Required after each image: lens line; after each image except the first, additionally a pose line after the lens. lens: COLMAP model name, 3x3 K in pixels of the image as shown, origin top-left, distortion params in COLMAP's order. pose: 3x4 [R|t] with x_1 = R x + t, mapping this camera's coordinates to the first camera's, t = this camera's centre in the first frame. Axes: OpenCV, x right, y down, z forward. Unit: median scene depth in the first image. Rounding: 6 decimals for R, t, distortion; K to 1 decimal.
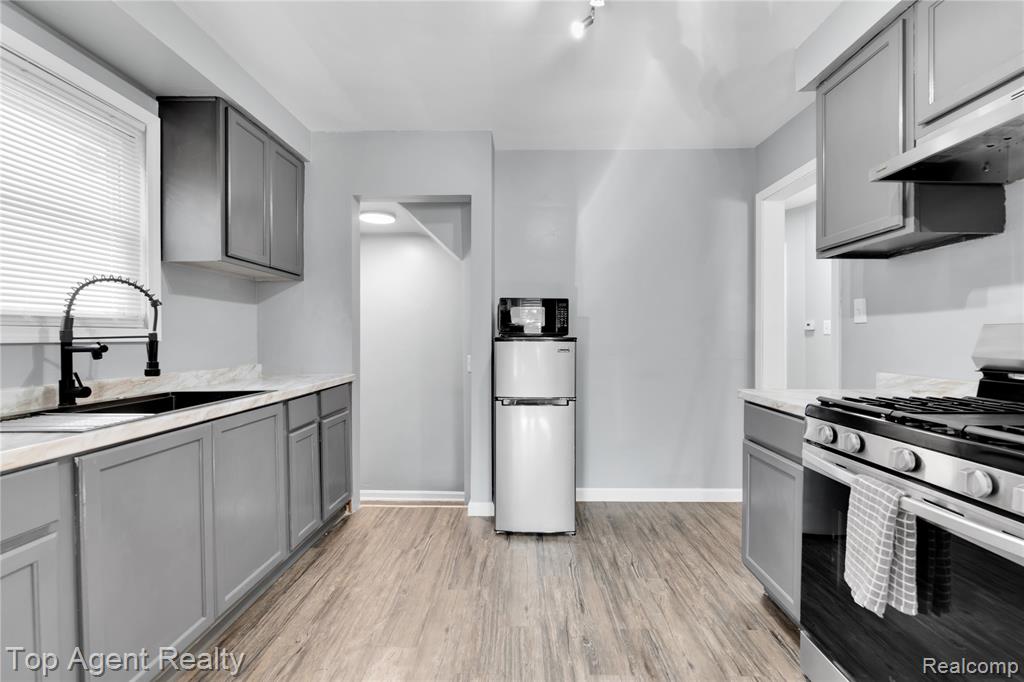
lens RADIAL K [[411.9, 0, 512.6], [0, 411.9, 339.0], [0, 0, 1]] dist [-0.010276, -0.000197]
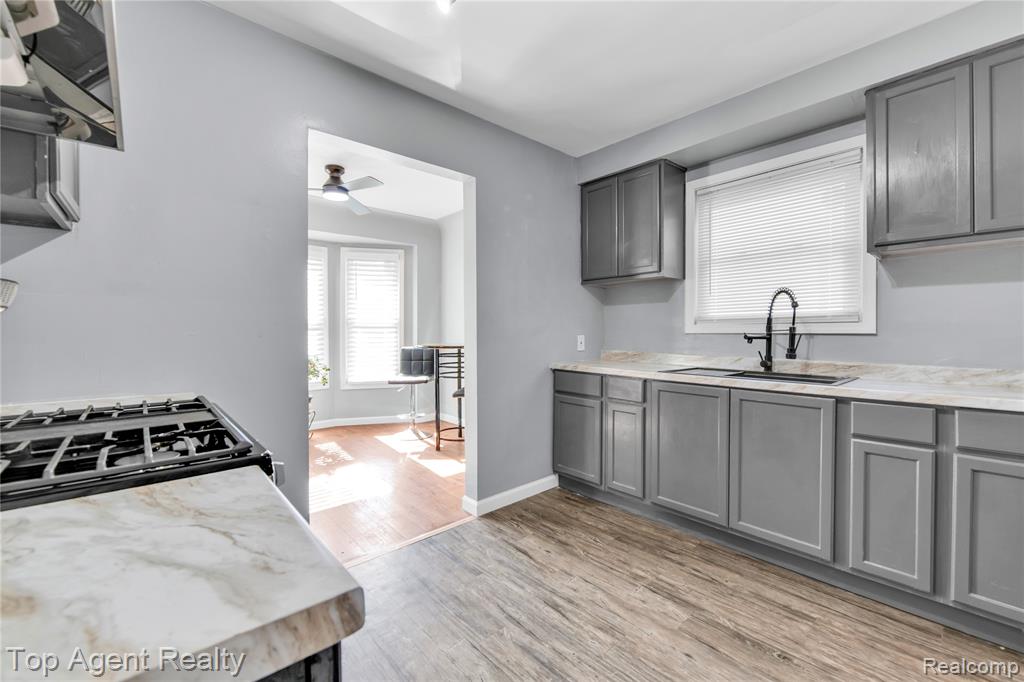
lens RADIAL K [[411.9, 0, 517.2], [0, 411.9, 336.0], [0, 0, 1]] dist [-0.010276, -0.000197]
pose [[-0.722103, 0.018132, -0.691548, 0.707659], [0.005036, 0.999768, 0.020955, -0.017971], [0.691767, 0.011649, -0.722026, 1.348091]]
